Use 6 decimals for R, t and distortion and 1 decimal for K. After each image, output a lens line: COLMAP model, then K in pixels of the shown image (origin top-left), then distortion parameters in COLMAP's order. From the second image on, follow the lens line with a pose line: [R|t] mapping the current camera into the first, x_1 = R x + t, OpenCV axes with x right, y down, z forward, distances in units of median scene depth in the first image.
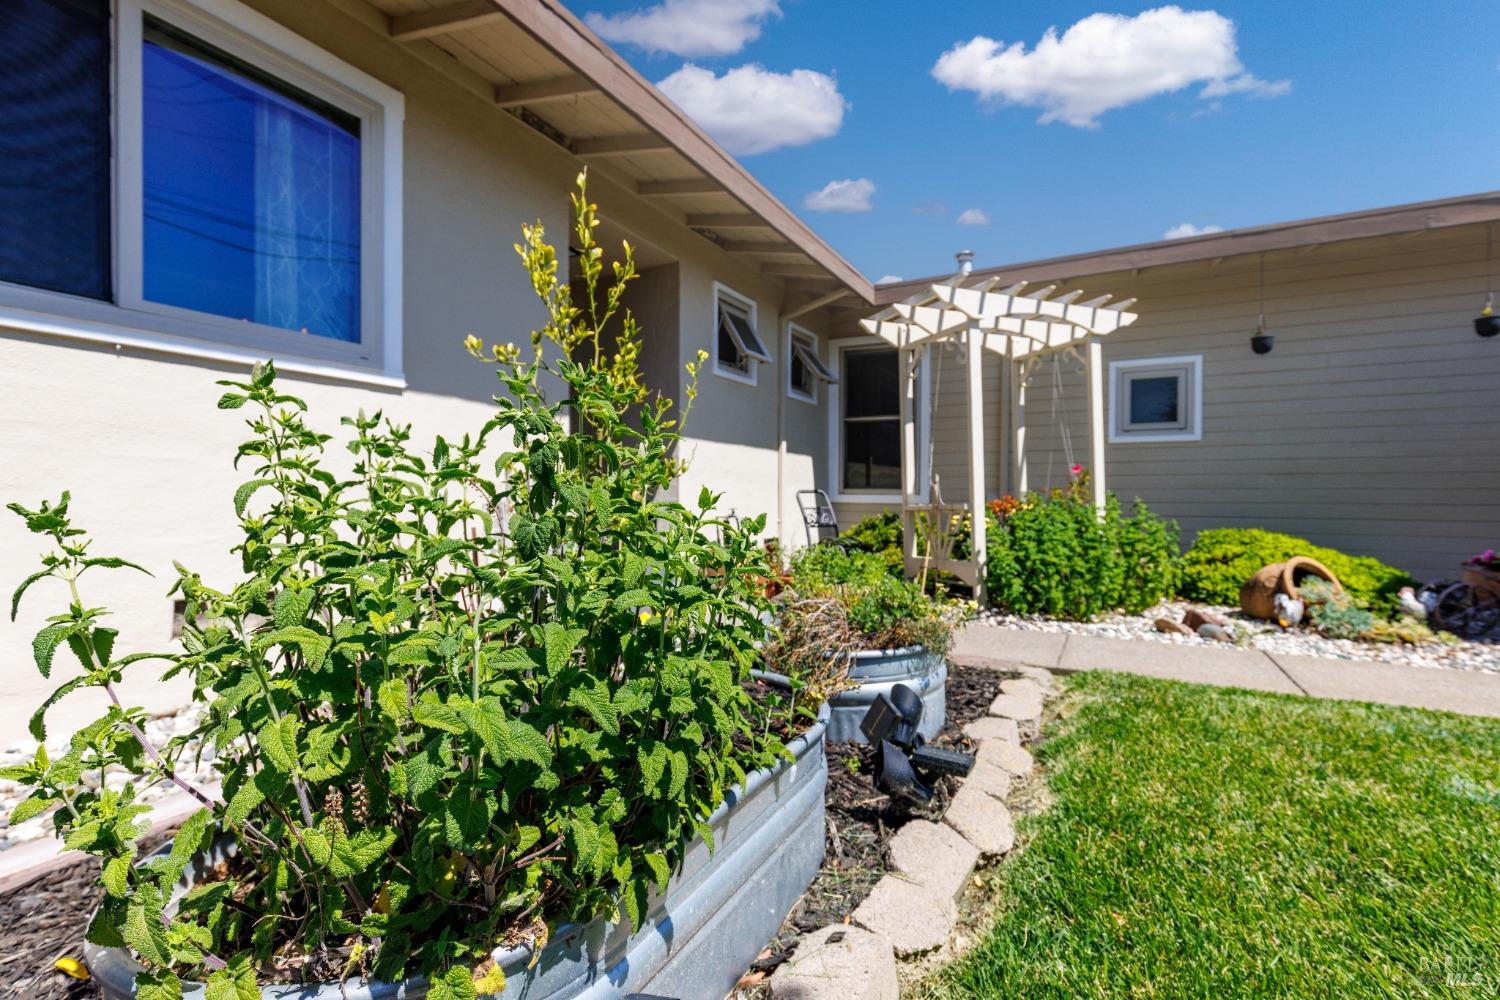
lens RADIAL K [[675.4, 0, 750.0], [0, 675.4, 500.0], [0, 0, 1]] dist [-0.000839, -0.000062]
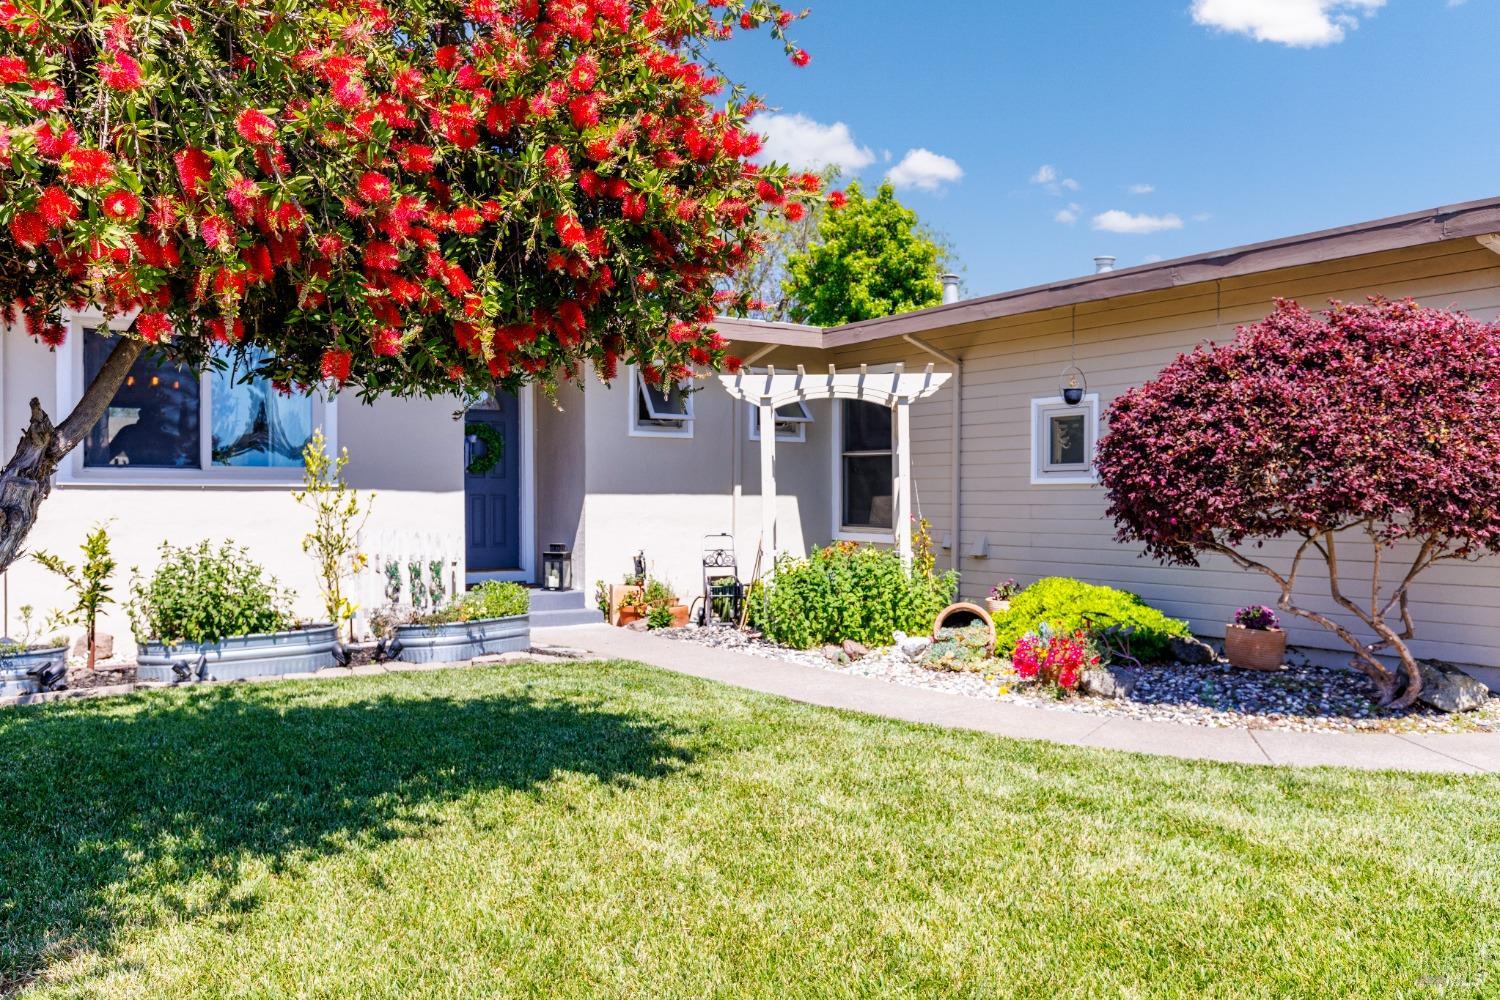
lens RADIAL K [[1165.6, 0, 750.0], [0, 1165.6, 500.0], [0, 0, 1]] dist [0.001850, 0.001123]
pose [[0.888259, -0.000435, -0.459343, 1.067956], [-0.001167, 0.999994, -0.003204, -0.069033], [0.459342, 0.003382, 0.888253, -0.706228]]
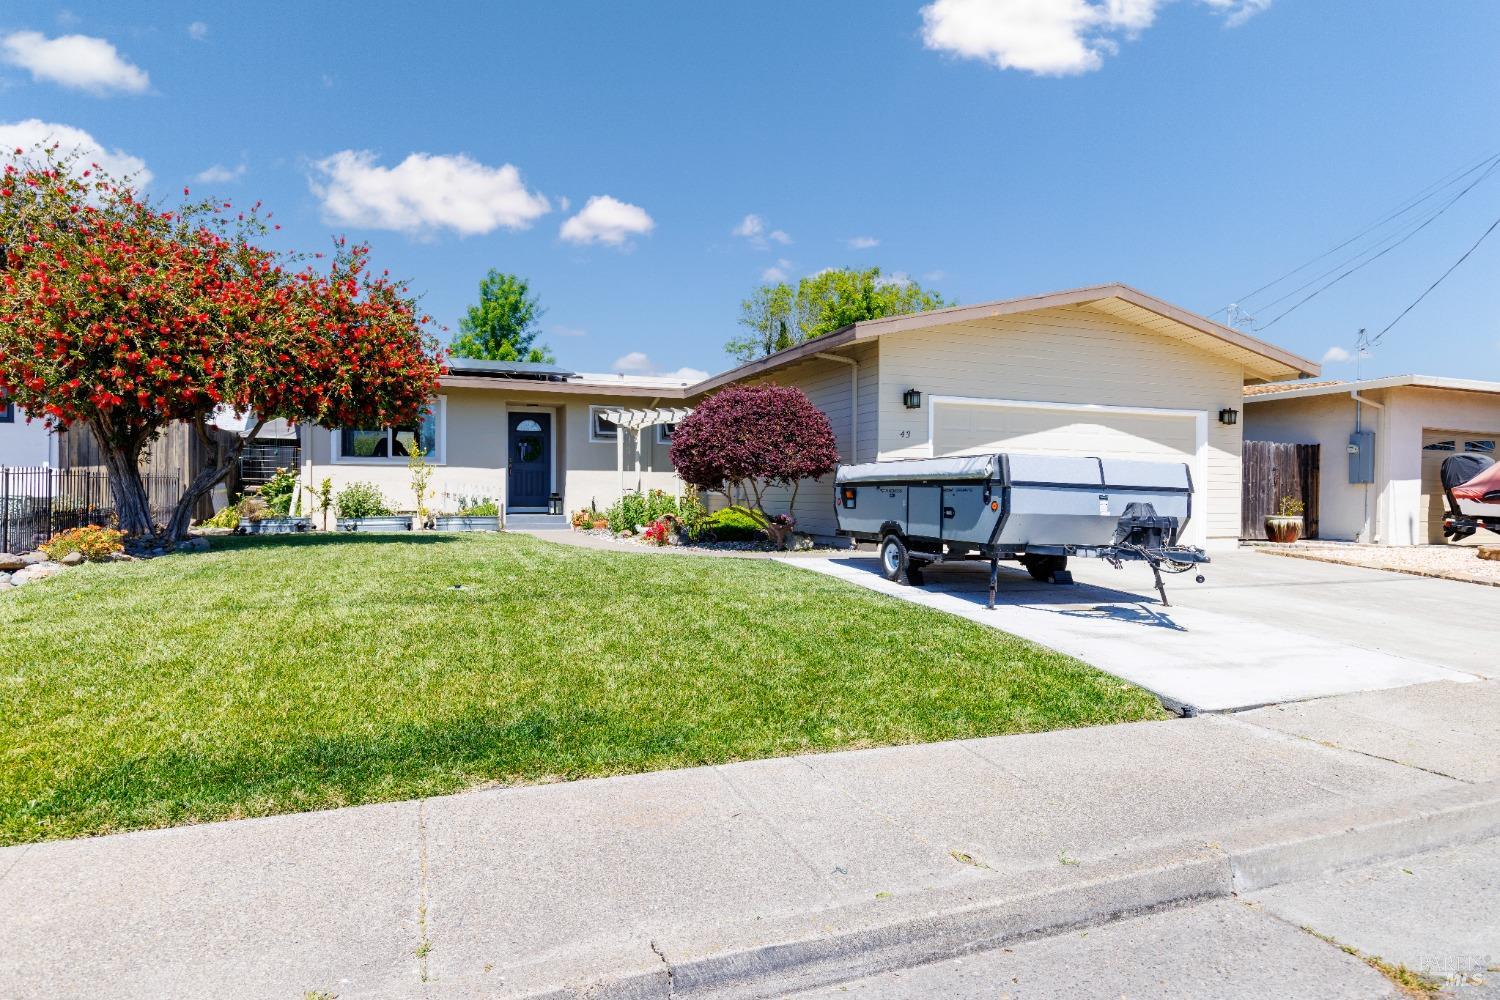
lens RADIAL K [[876.8, 0, 750.0], [0, 876.8, 500.0], [0, 0, 1]] dist [0.001571, 0.000169]
pose [[0.750336, 0.007569, -0.661014, 2.521895], [-0.005515, 0.999971, 0.005190, 0.004431], [0.661034, -0.000248, 0.750356, -1.030785]]
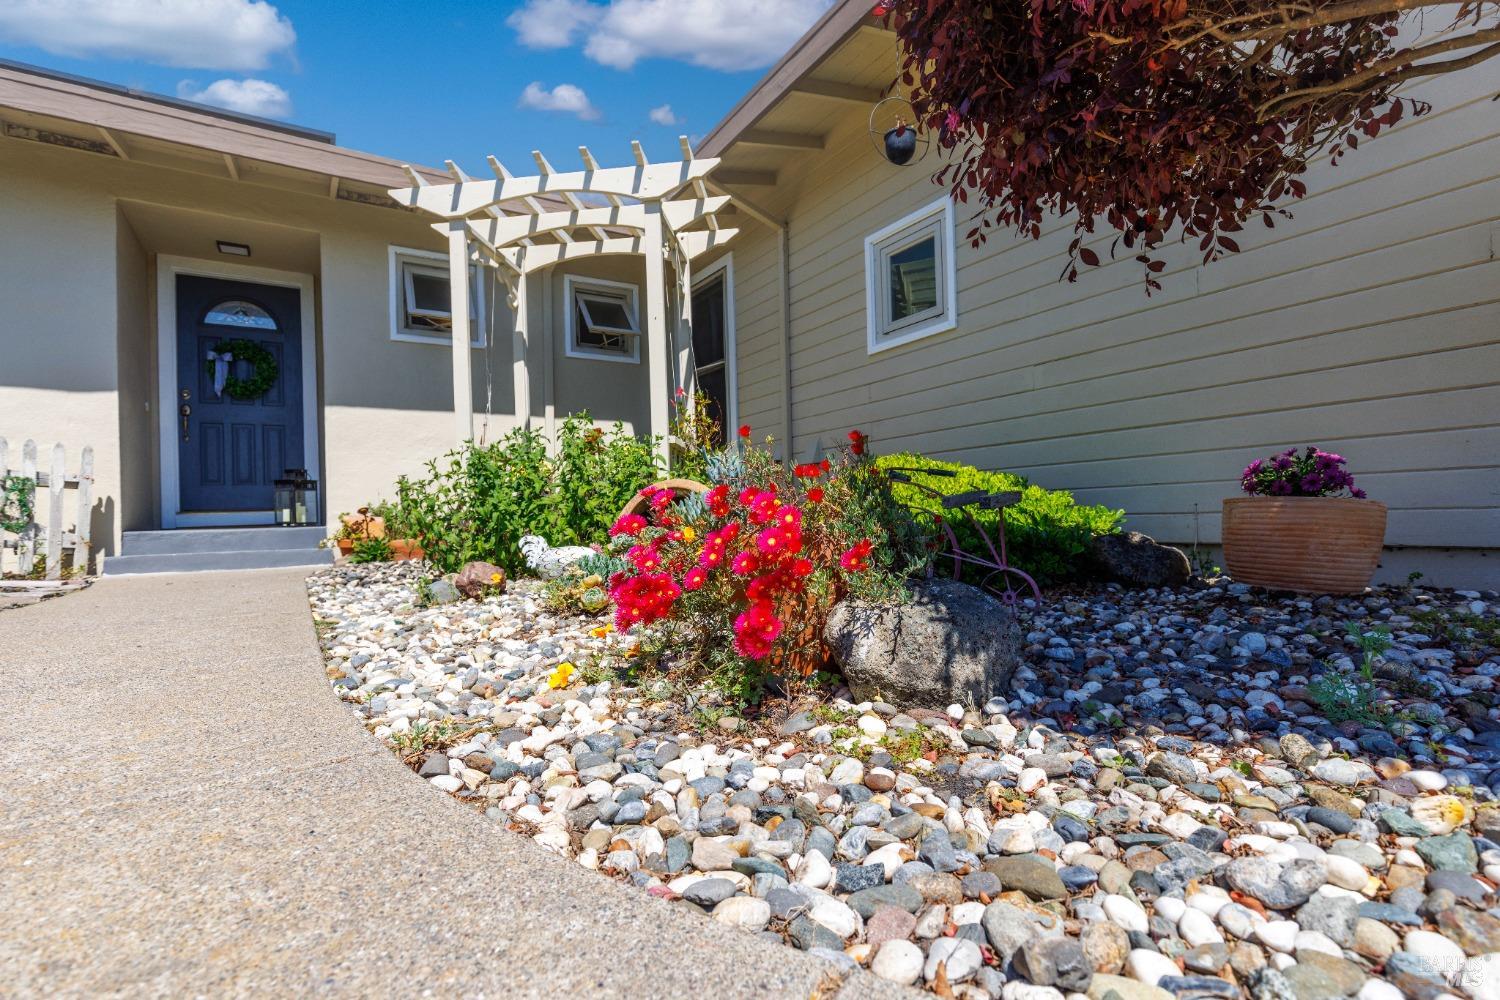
lens RADIAL K [[698.4, 0, 750.0], [0, 698.4, 500.0], [0, 0, 1]] dist [-0.000424, -0.000119]
pose [[0.863696, -0.037600, -0.502609, 0.893081], [0.026934, 0.999232, -0.028467, 0.087246], [0.503293, 0.011050, 0.864045, 0.391156]]
